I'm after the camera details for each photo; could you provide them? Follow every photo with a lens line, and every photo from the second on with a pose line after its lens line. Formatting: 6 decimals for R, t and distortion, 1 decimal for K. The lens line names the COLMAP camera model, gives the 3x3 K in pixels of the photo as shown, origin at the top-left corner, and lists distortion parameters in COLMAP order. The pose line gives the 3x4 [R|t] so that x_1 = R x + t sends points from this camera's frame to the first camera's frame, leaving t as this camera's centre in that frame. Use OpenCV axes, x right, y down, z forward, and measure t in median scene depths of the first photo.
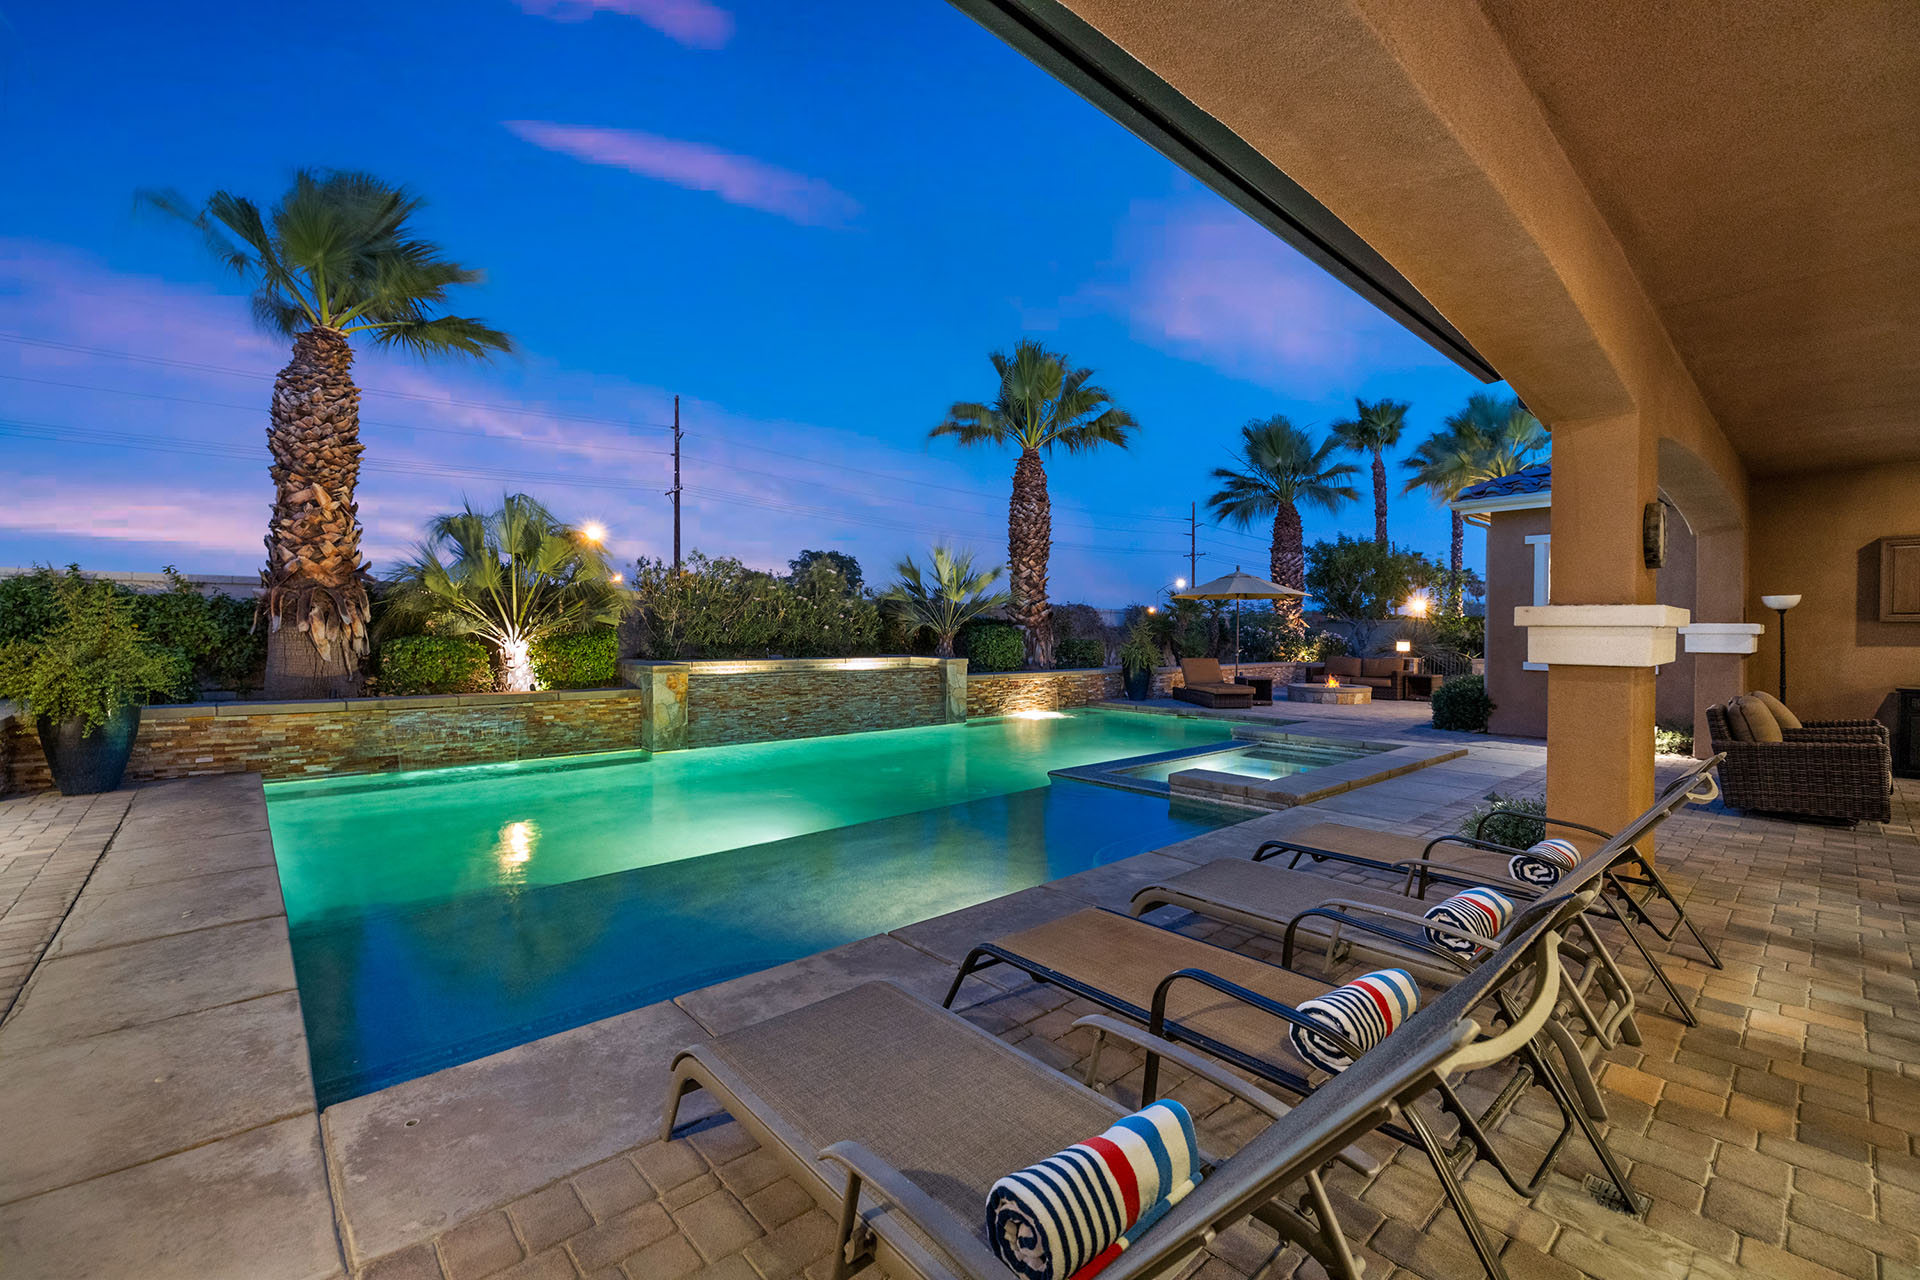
lens RADIAL K [[800.9, 0, 955.9], [0, 800.9, 639.0], [0, 0, 1]] dist [0.000111, 0.000180]
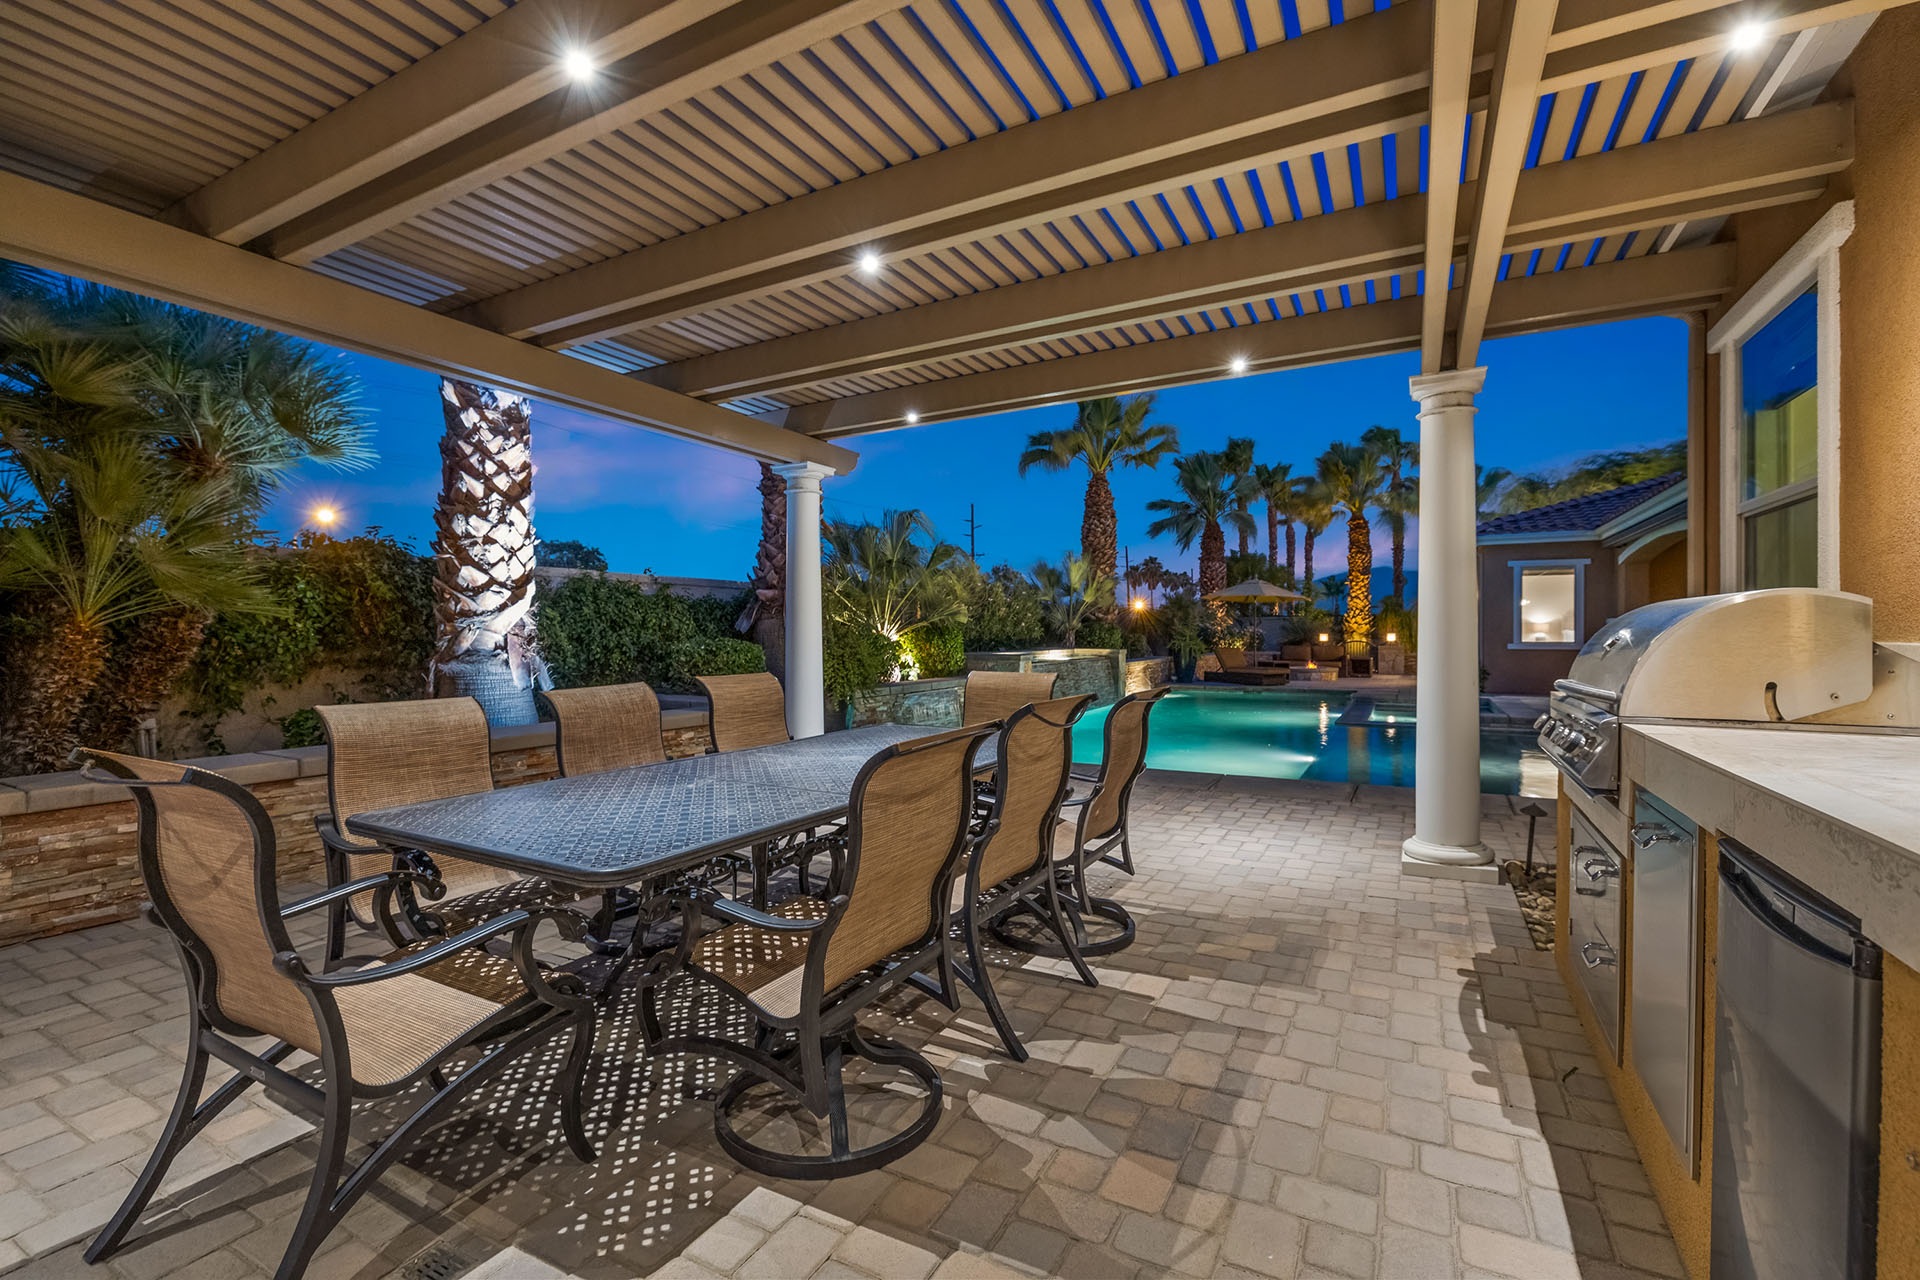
lens RADIAL K [[843.8, 0, 960.1], [0, 843.8, 637.6], [0, 0, 1]] dist [-0.006848, 0.000960]
pose [[0.941595, -0.011279, 0.336560, -0.598449], [0.012286, 0.999924, -0.000863, 0.004394], [-0.336524, 0.004947, 0.941662, -0.117675]]
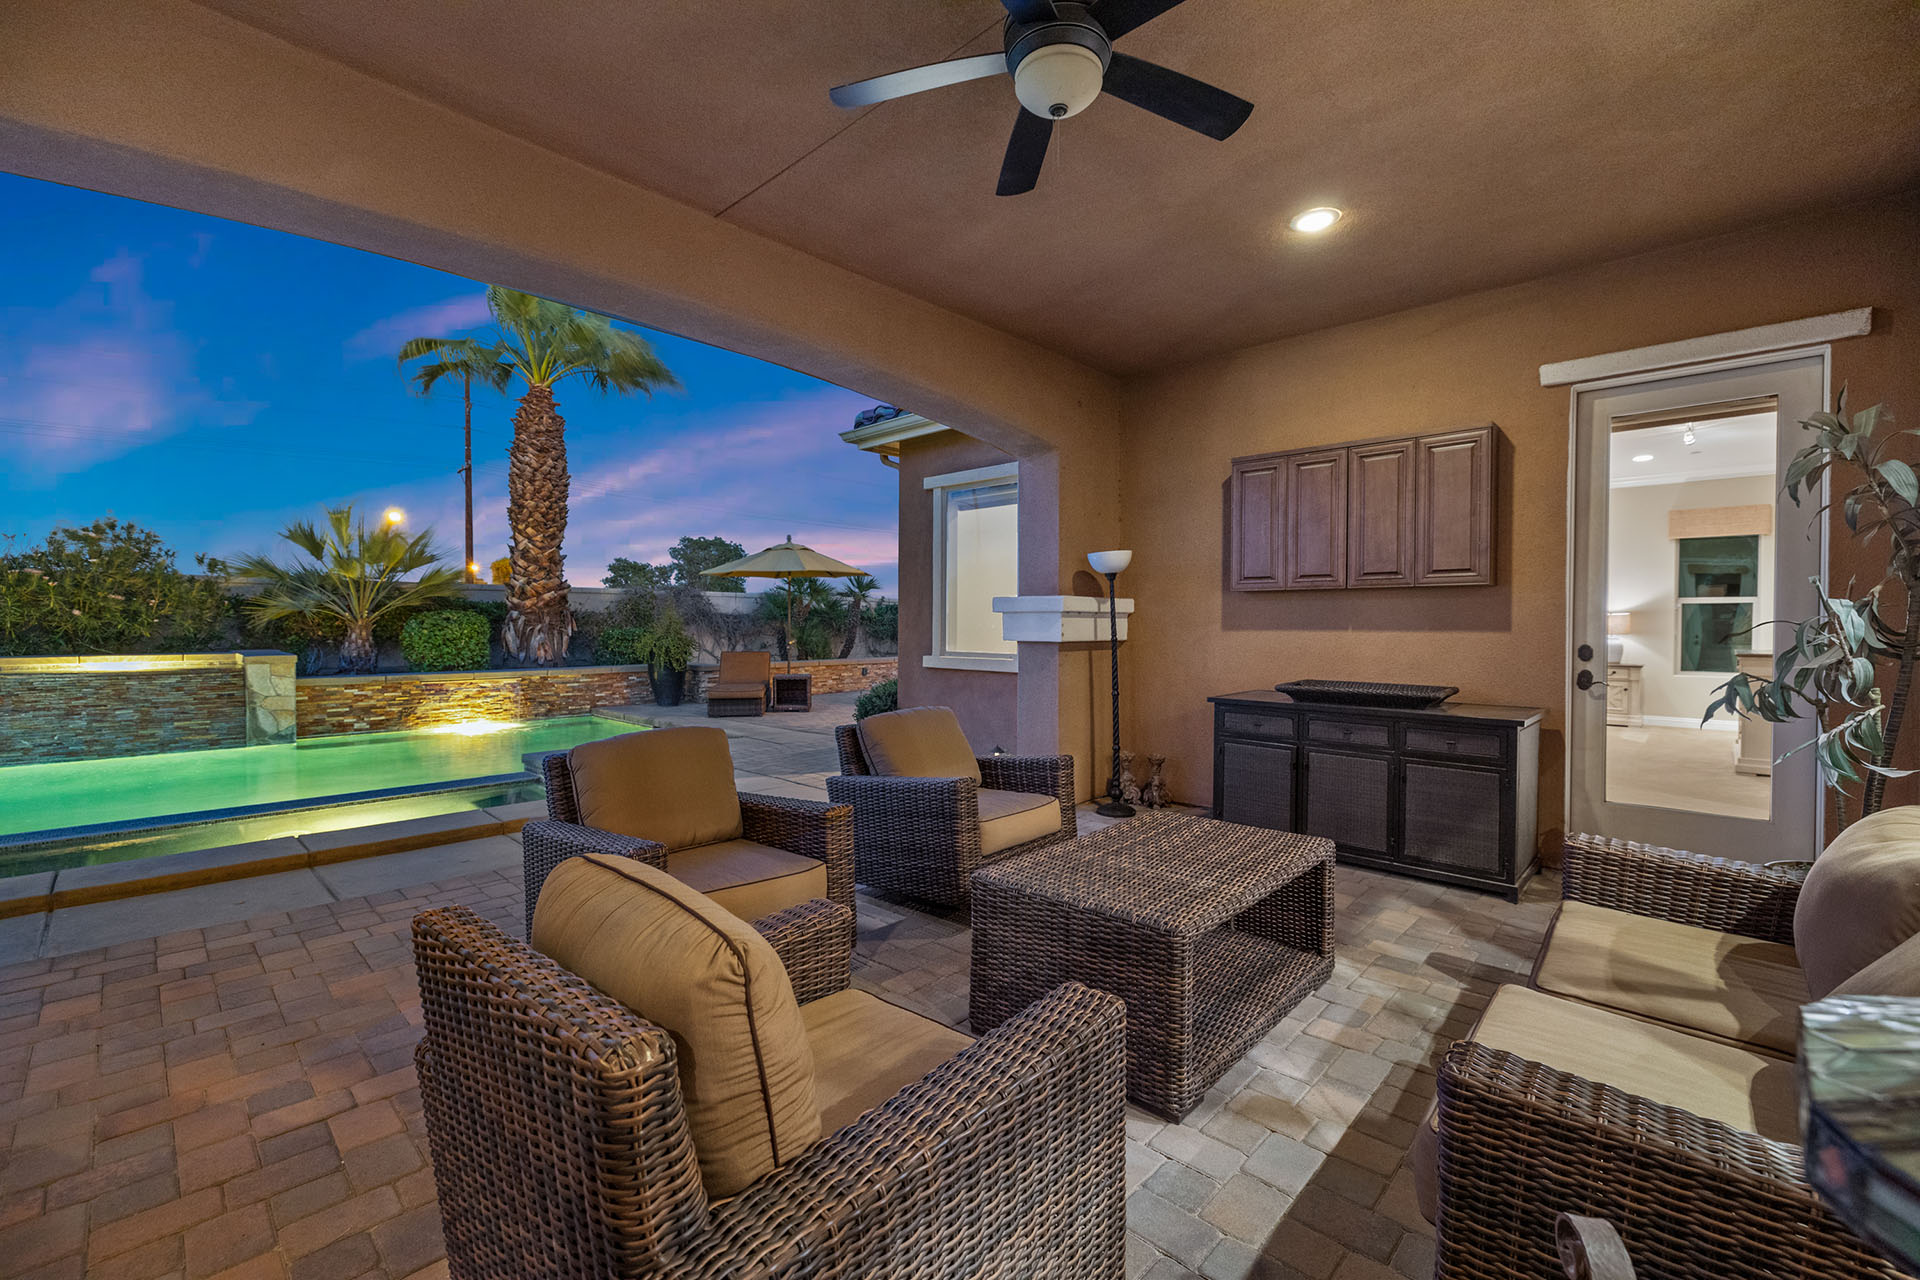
lens RADIAL K [[800.9, 0, 948.4], [0, 800.9, 644.9], [0, 0, 1]] dist [0.000111, 0.000180]
pose [[0.997707, -0.006402, 0.067383, 0.501775], [0.005214, 0.999828, 0.017784, 0.004754], [-0.067485, -0.017392, 0.997569, 0.214462]]
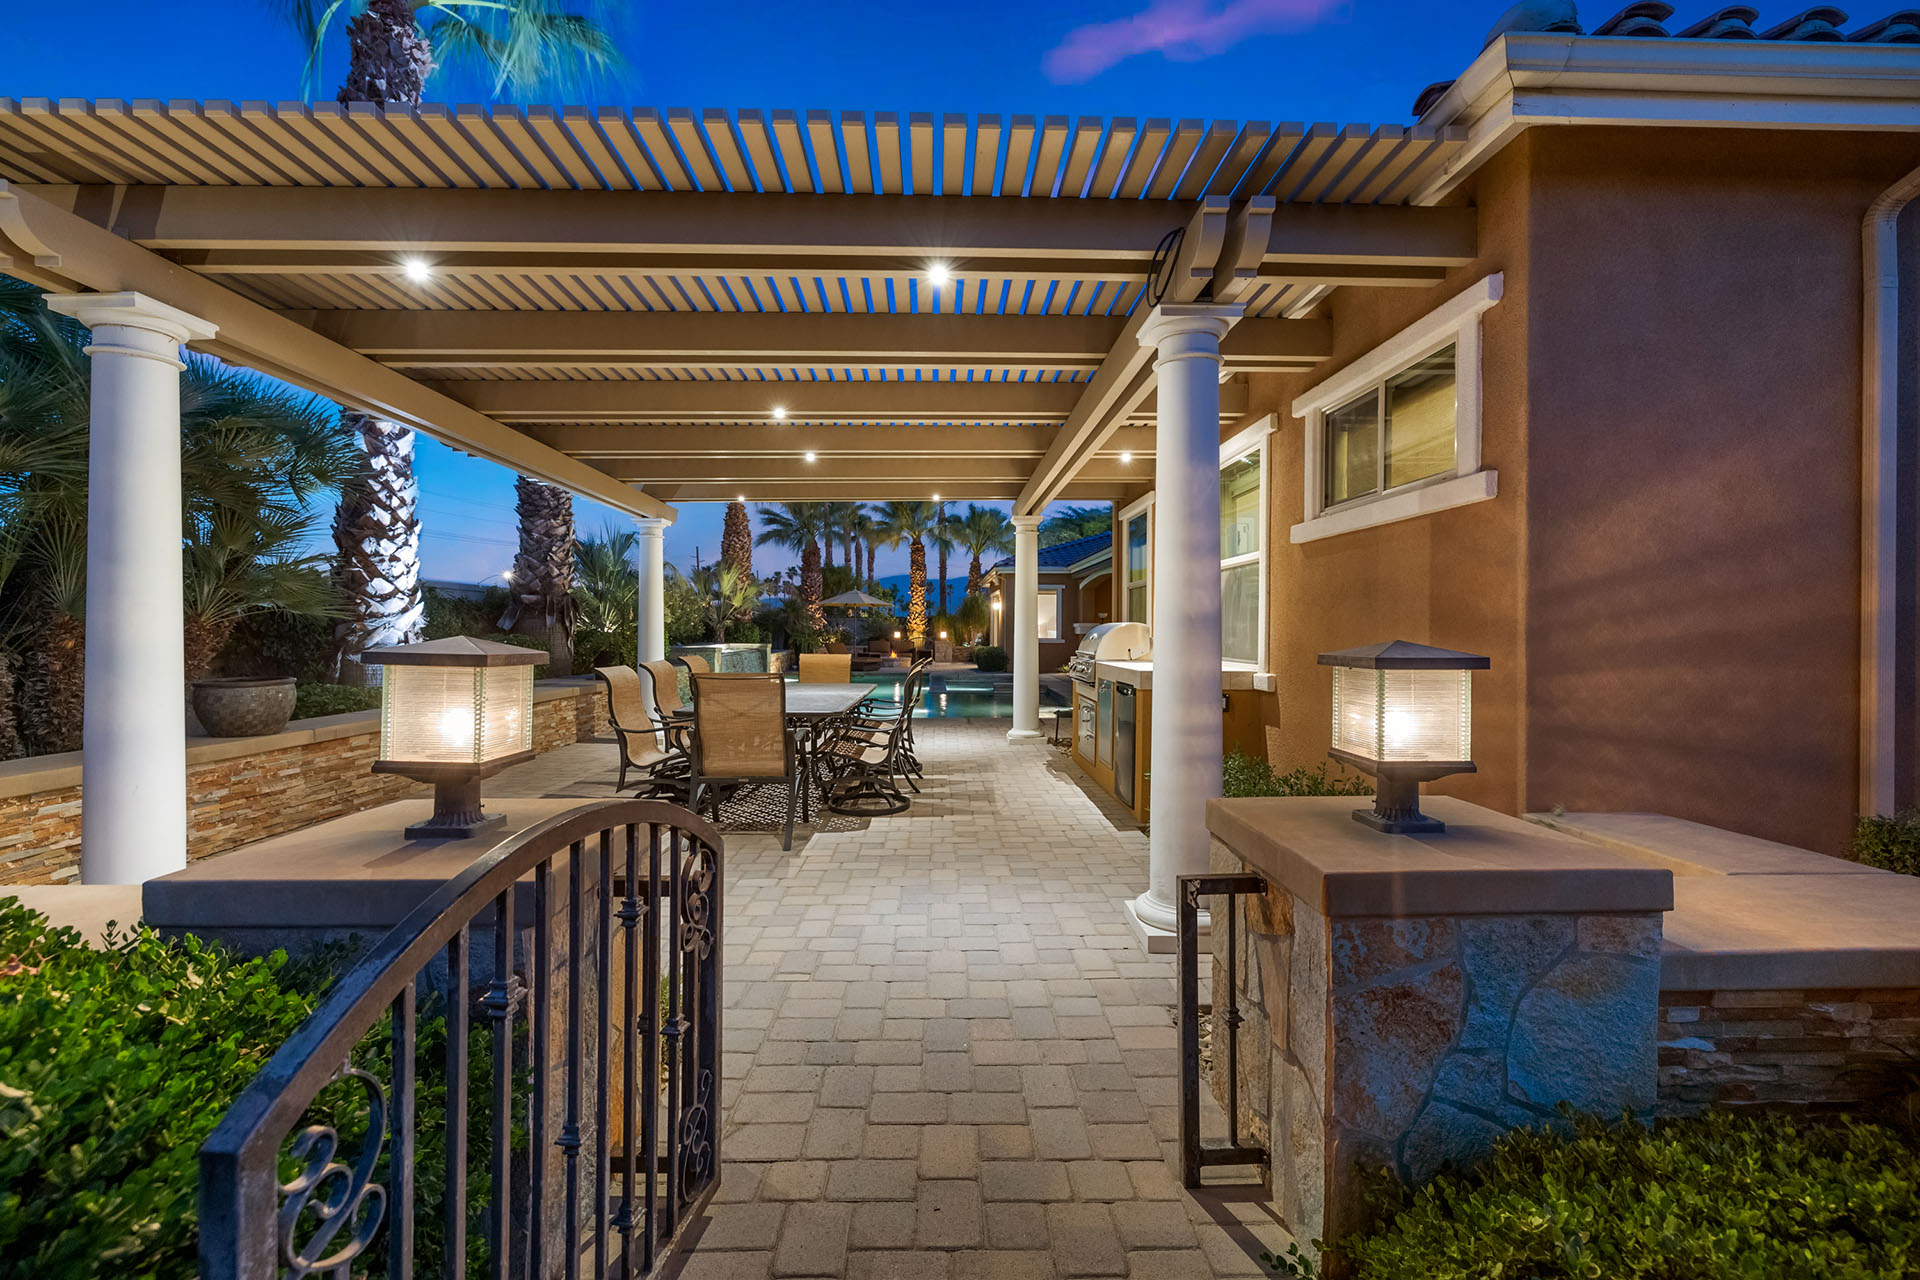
lens RADIAL K [[800.9, 0, 953.4], [0, 800.9, 642.1], [0, 0, 1]] dist [0.000111, 0.000180]
pose [[0.652816, -0.016089, 0.757346, -0.850543], [0.007902, 0.999865, 0.014430, 0.001697], [-0.757475, -0.003435, 0.652855, -0.261641]]
